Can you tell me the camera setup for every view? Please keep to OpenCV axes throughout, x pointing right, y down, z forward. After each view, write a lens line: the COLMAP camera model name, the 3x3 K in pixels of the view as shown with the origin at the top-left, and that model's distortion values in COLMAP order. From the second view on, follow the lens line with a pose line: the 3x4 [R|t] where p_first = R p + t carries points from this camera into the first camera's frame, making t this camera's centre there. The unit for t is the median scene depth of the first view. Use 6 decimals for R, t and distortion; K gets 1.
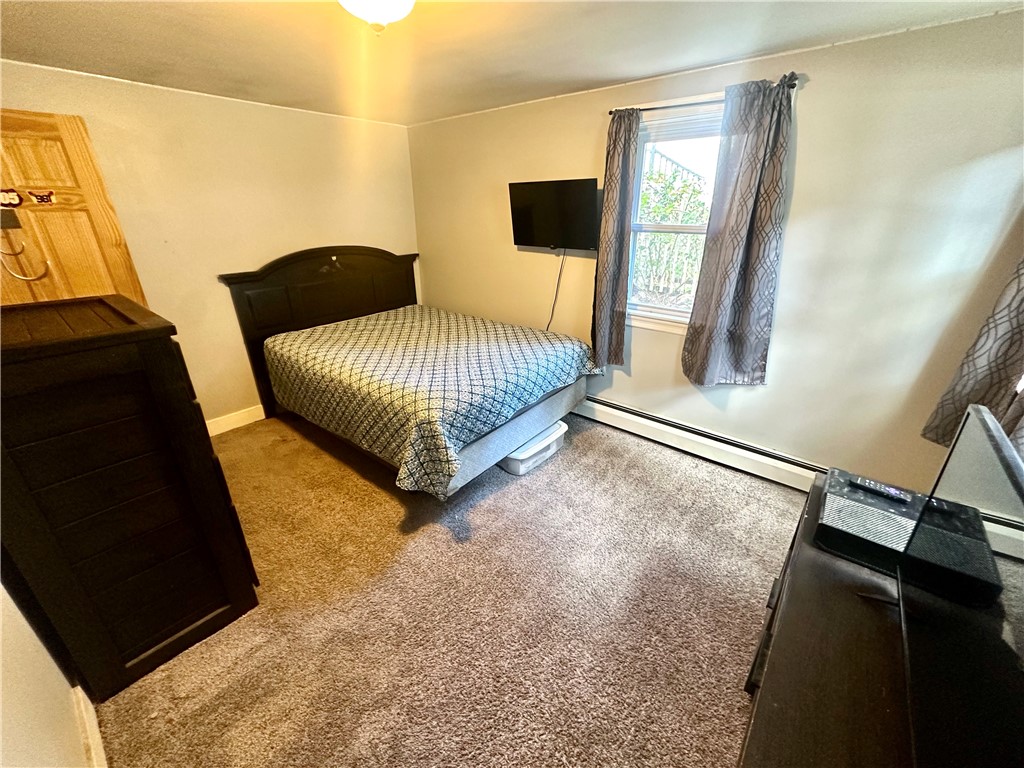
lens RADIAL K [[409.1, 0, 512.0], [0, 409.1, 384.0], [0, 0, 1]] dist [-0.007363, 0.000675]
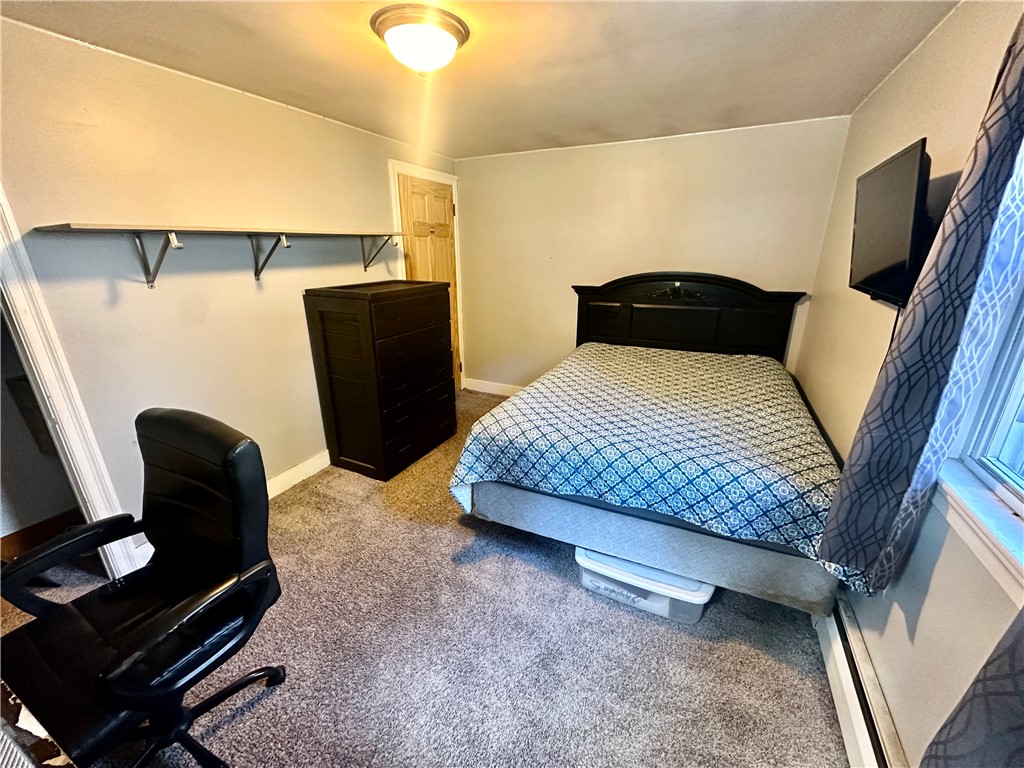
lens RADIAL K [[409.1, 0, 512.0], [0, 409.1, 384.0], [0, 0, 1]] dist [-0.007363, 0.000675]
pose [[0.248236, 0.312464, -0.916922, 0.591290], [-0.380217, 0.902017, 0.204450, -0.215128], [0.890962, 0.297878, 0.342717, 0.592201]]
